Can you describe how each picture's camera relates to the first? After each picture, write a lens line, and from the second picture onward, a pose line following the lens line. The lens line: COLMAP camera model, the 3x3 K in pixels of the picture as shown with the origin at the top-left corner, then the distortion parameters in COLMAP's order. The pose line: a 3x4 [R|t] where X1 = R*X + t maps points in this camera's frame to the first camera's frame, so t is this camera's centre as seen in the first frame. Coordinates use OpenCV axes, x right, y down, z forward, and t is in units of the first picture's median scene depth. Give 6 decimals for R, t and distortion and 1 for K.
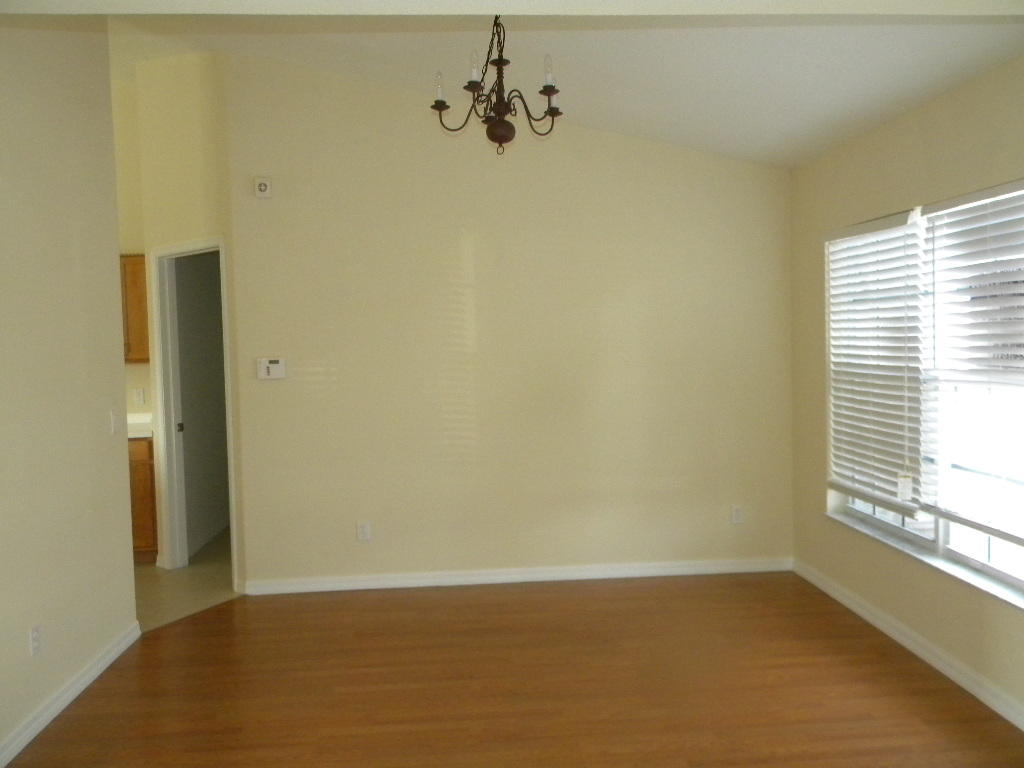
lens RADIAL K [[852.9, 0, 509.0], [0, 852.9, 371.1], [0, 0, 1]] dist [0.022266, -0.014932]
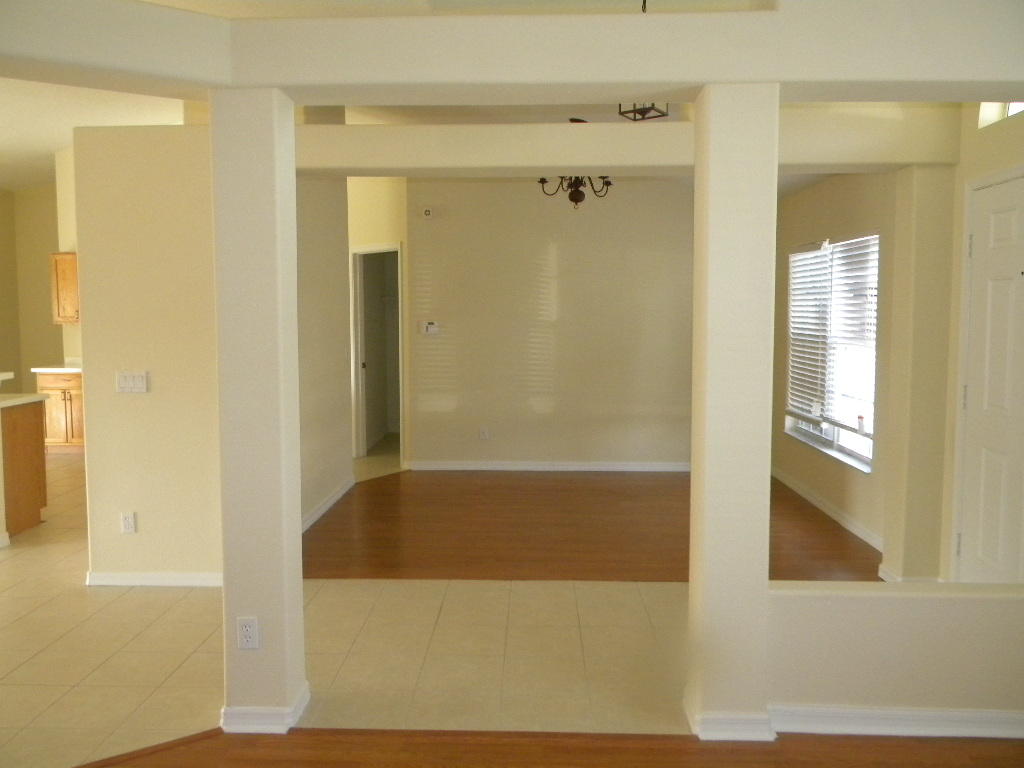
lens RADIAL K [[852.9, 0, 509.0], [0, 852.9, 371.1], [0, 0, 1]] dist [0.022266, -0.014932]
pose [[0.994787, 0.030667, -0.097256, 0.030039], [-0.027381, 0.999014, 0.034946, 0.022662], [0.098232, -0.032101, 0.994646, -0.697580]]
